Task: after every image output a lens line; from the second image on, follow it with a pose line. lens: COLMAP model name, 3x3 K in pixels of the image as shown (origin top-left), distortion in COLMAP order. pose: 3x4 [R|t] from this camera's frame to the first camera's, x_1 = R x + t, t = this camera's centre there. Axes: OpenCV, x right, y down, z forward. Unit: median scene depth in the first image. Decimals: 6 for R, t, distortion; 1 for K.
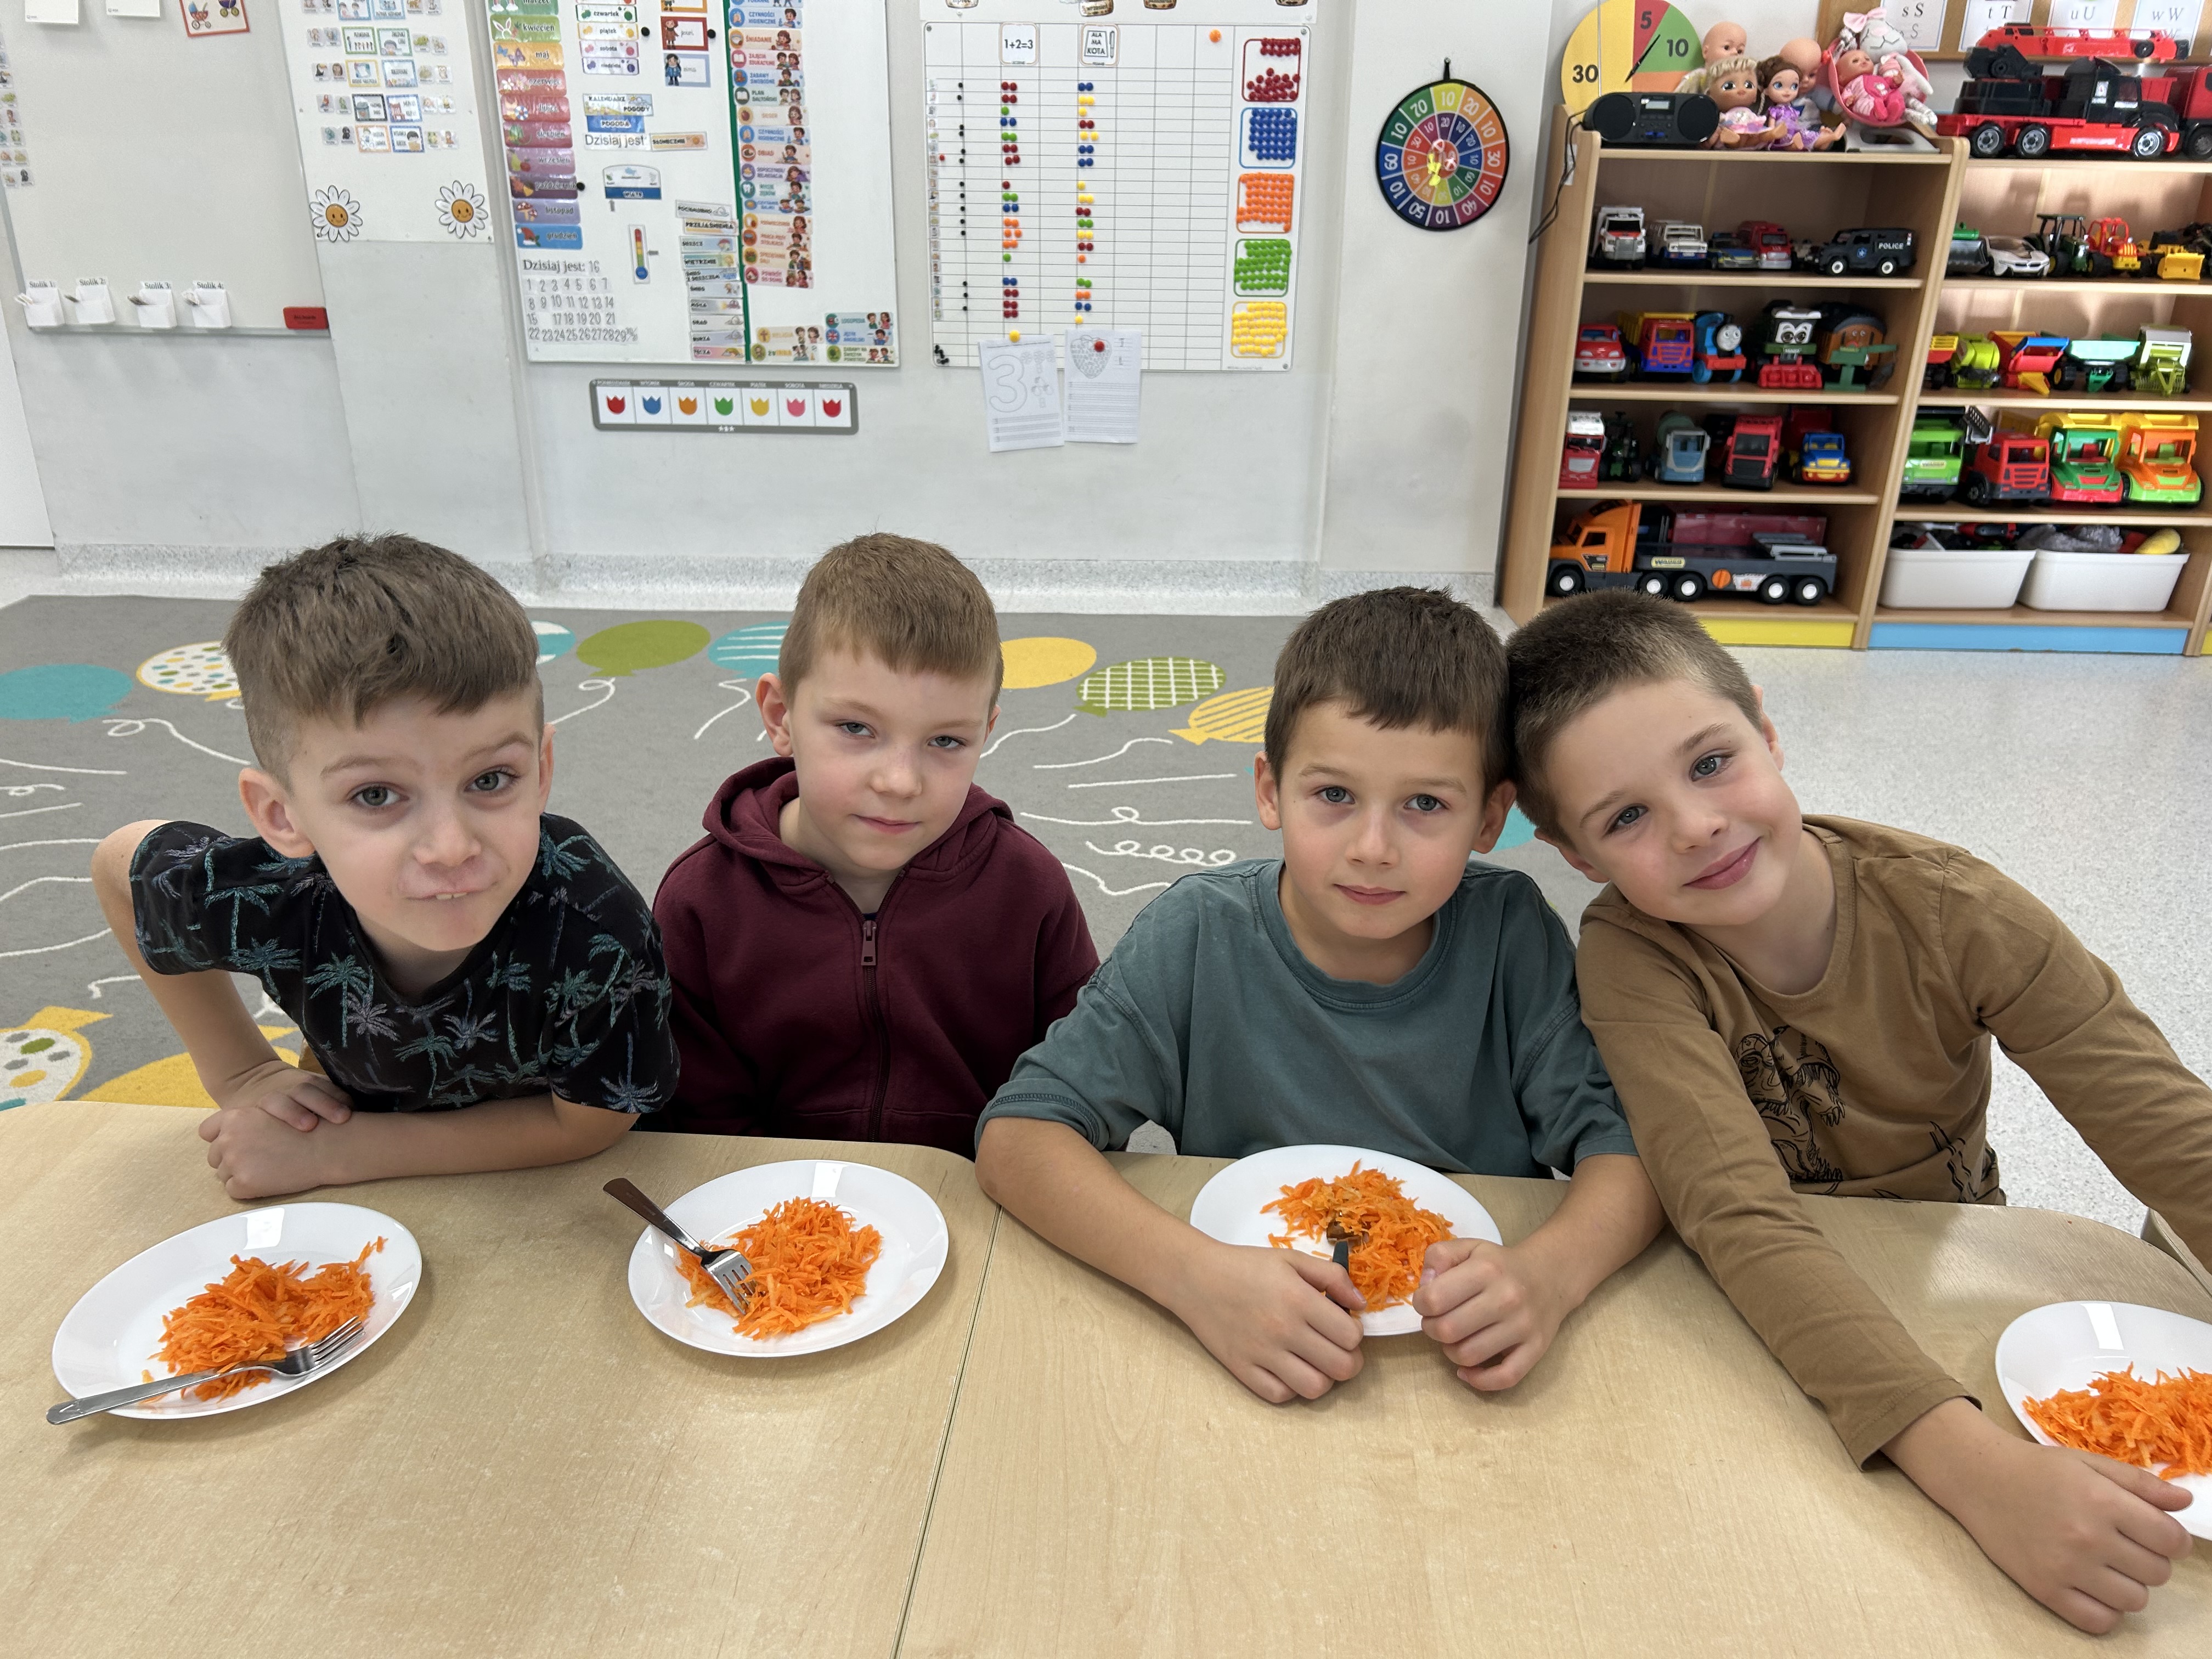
lens RADIAL K [[1630.8, 0, 1106.0], [0, 1630.8, 829.5], [0, 0, 1]] dist [0.056941, -0.073262]
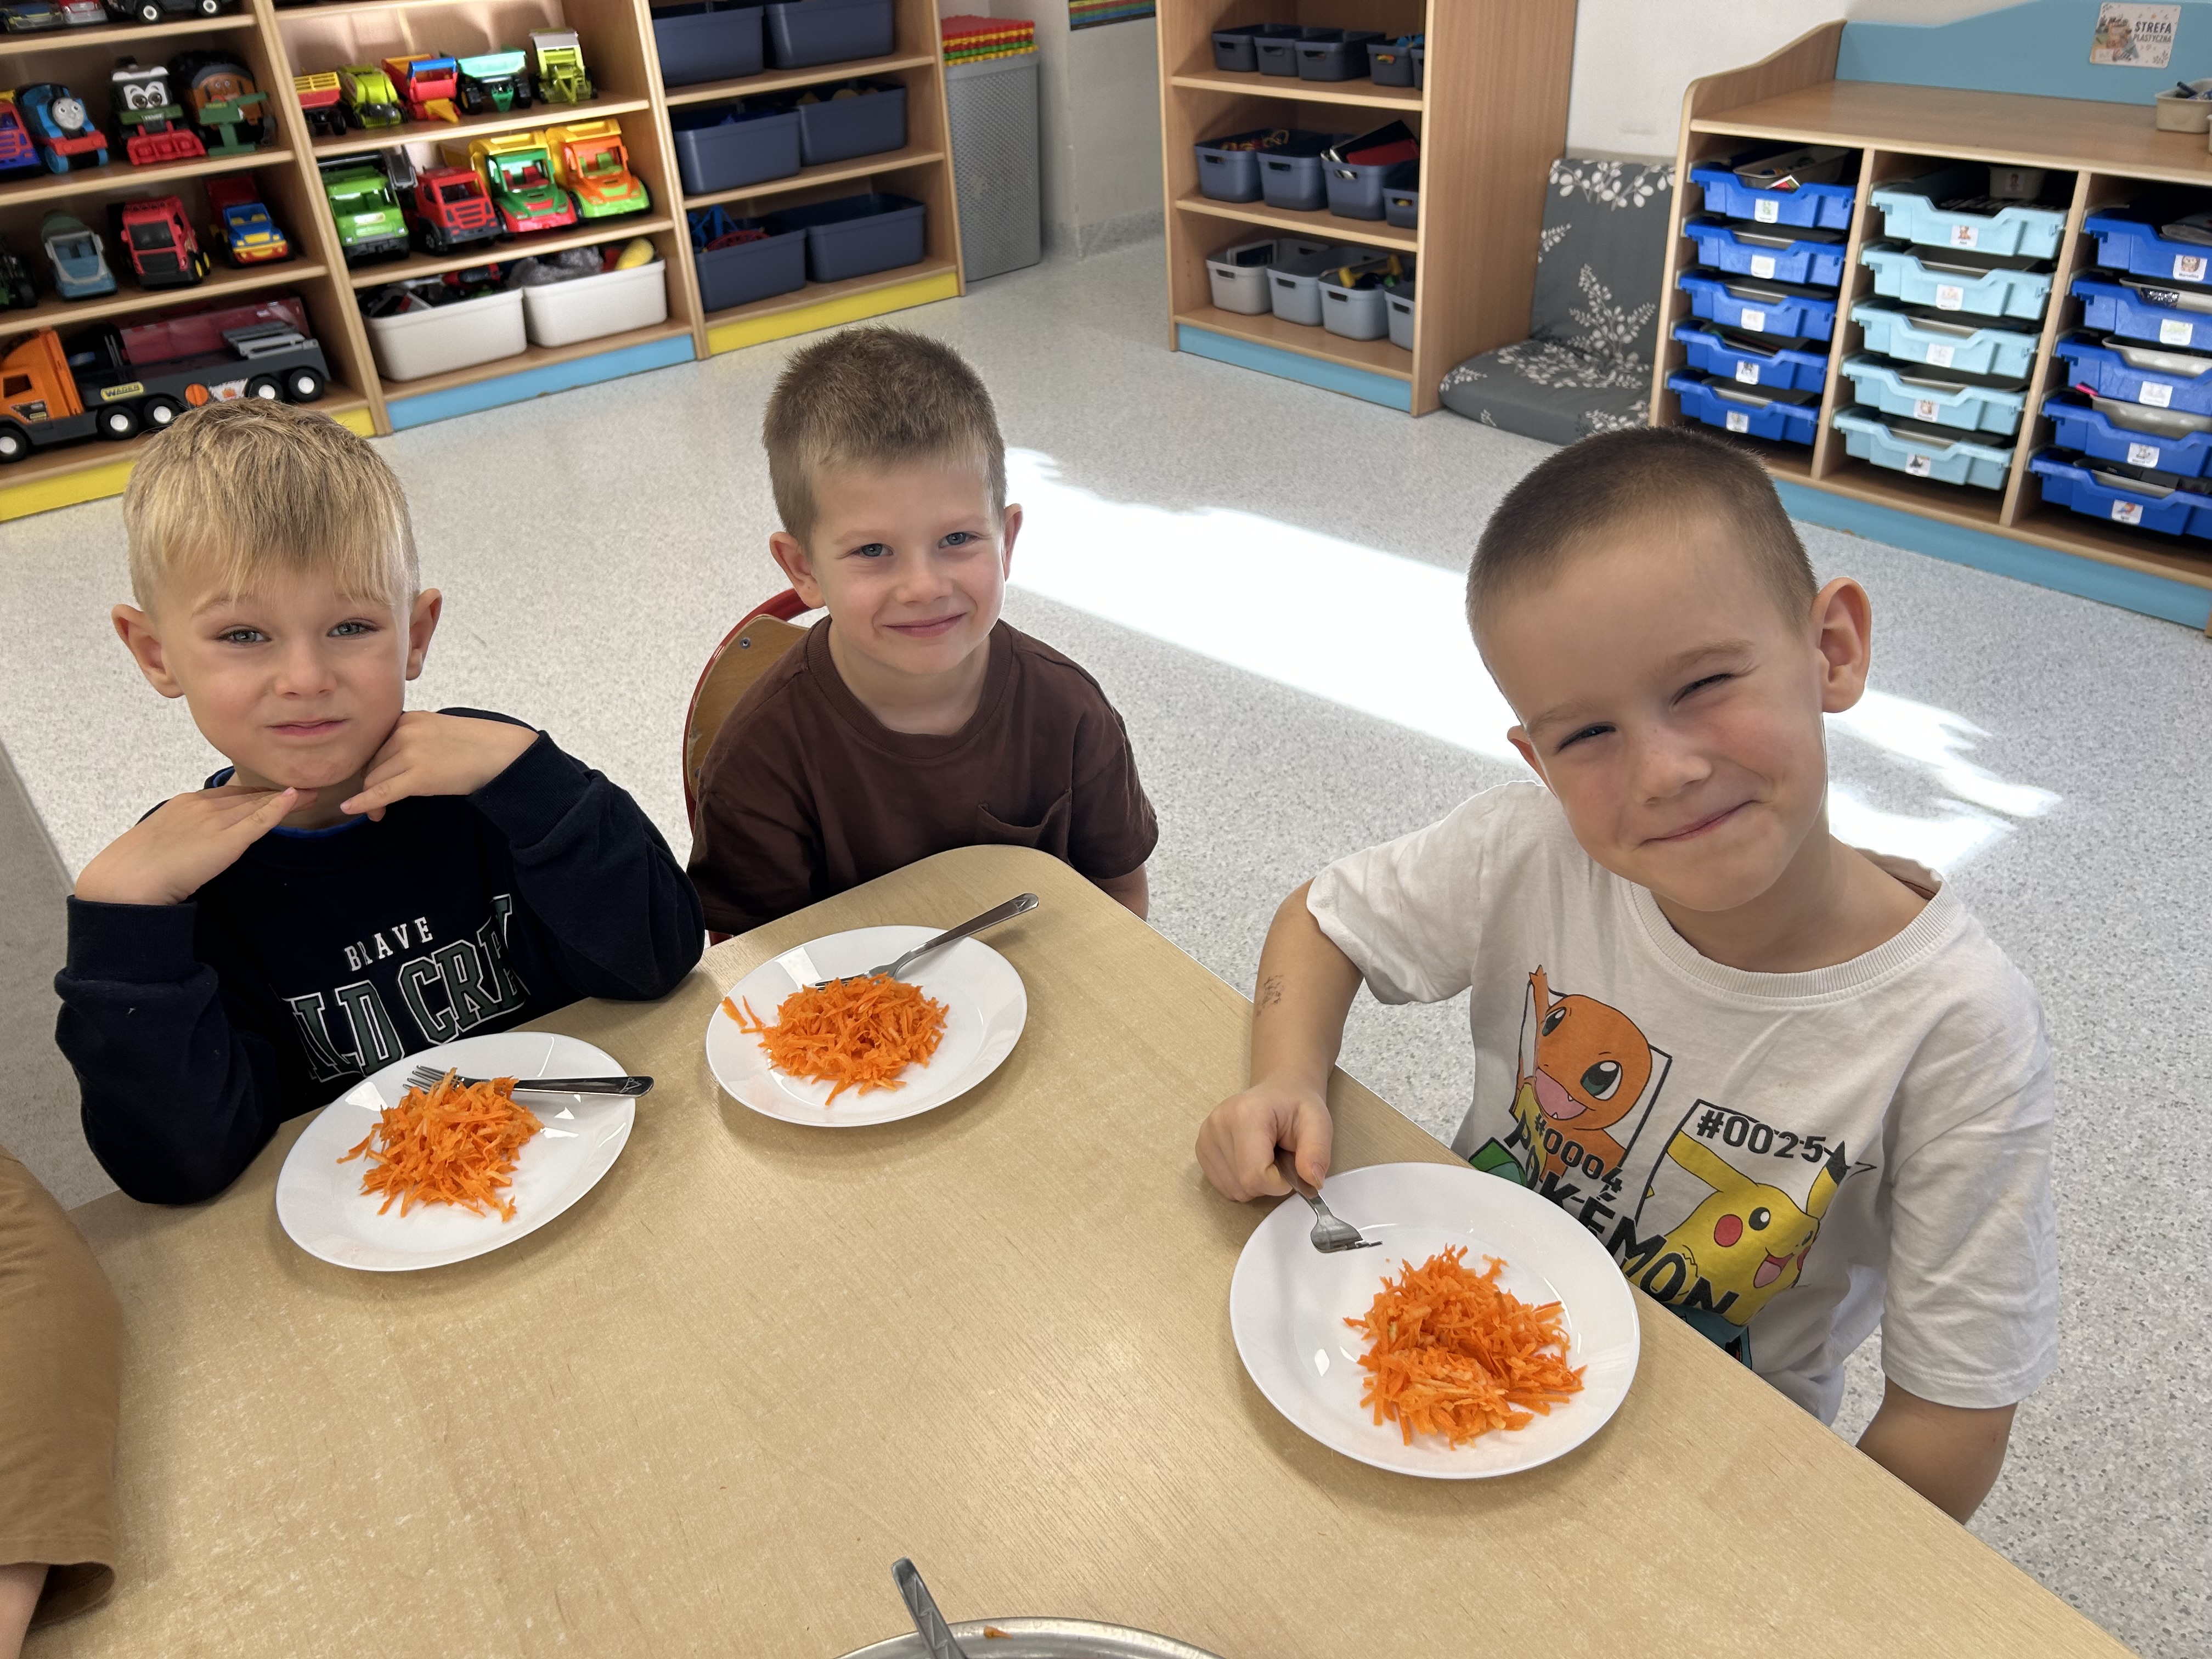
lens RADIAL K [[1630.8, 0, 1106.0], [0, 1630.8, 829.5], [0, 0, 1]] dist [0.056941, -0.073262]
pose [[0.746495, -0.390070, 0.539064, 0.178024], [0.309409, 0.920723, 0.237772, 0.000152], [-0.589076, -0.010704, 0.808006, 0.011851]]
